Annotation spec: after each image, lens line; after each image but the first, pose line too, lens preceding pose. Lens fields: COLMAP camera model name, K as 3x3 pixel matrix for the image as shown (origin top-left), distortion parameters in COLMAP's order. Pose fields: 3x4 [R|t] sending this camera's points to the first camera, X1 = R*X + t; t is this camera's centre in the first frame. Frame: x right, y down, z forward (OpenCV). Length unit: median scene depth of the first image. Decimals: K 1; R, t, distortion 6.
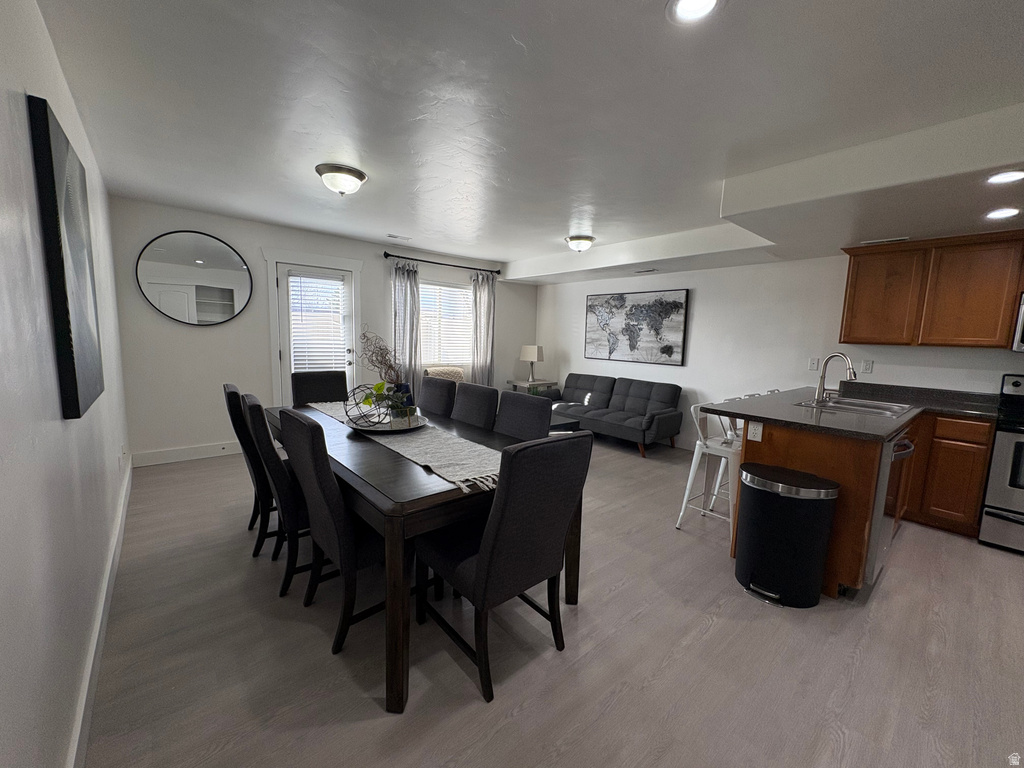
lens RADIAL K [[409.5, 0, 508.9], [0, 409.5, 385.1], [0, 0, 1]] dist [0.002915, 0.000483]
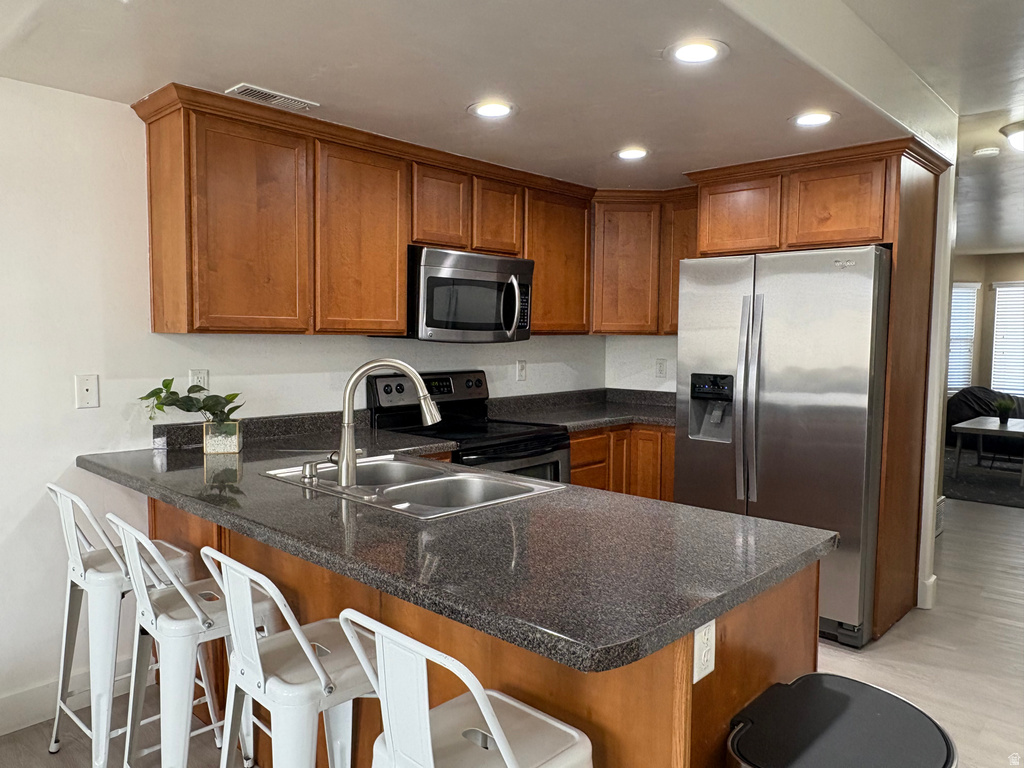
lens RADIAL K [[727.0, 0, 510.1], [0, 727.0, 378.8], [0, 0, 1]] dist [-0.002533, -0.000143]
pose [[-0.116715, -0.090197, 0.989061, 0.054915], [0.112864, 0.988212, 0.103438, -0.064615], [-0.986732, 0.123702, -0.105159, 0.524848]]
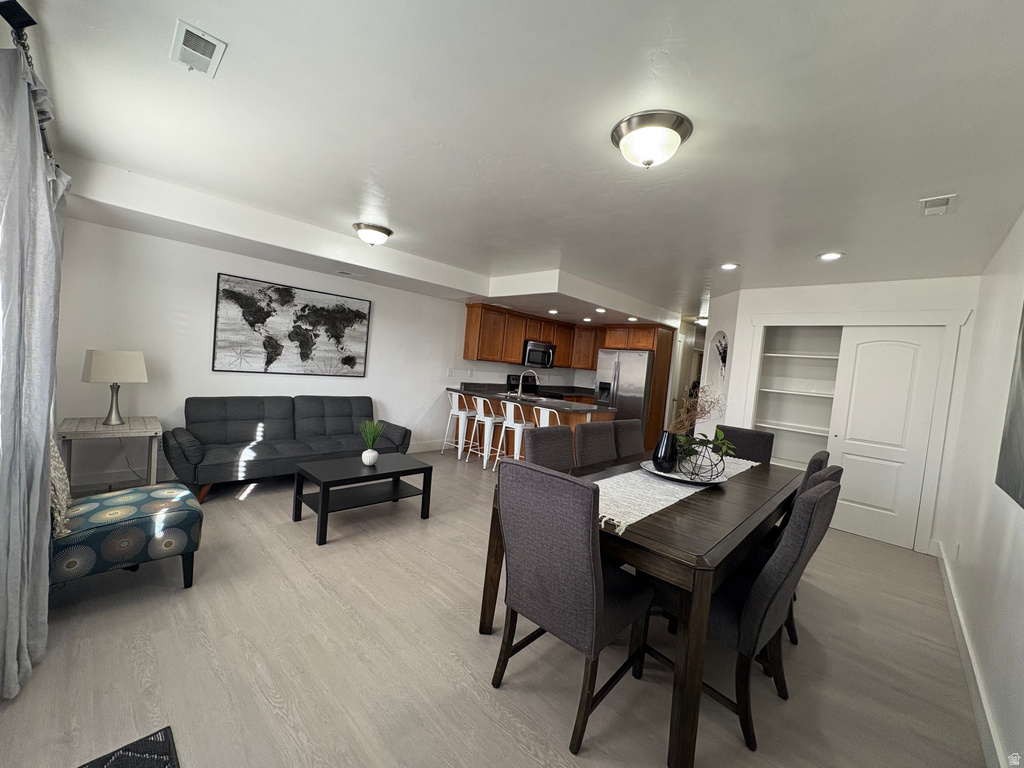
lens RADIAL K [[409.5, 0, 511.6], [0, 409.5, 387.8], [0, 0, 1]] dist [0.002915, 0.000483]
pose [[-0.101369, -0.095053, 0.990298, -0.563767], [0.032500, 0.994577, 0.098790, -0.100840], [-0.994318, 0.042199, -0.097730, 0.695032]]
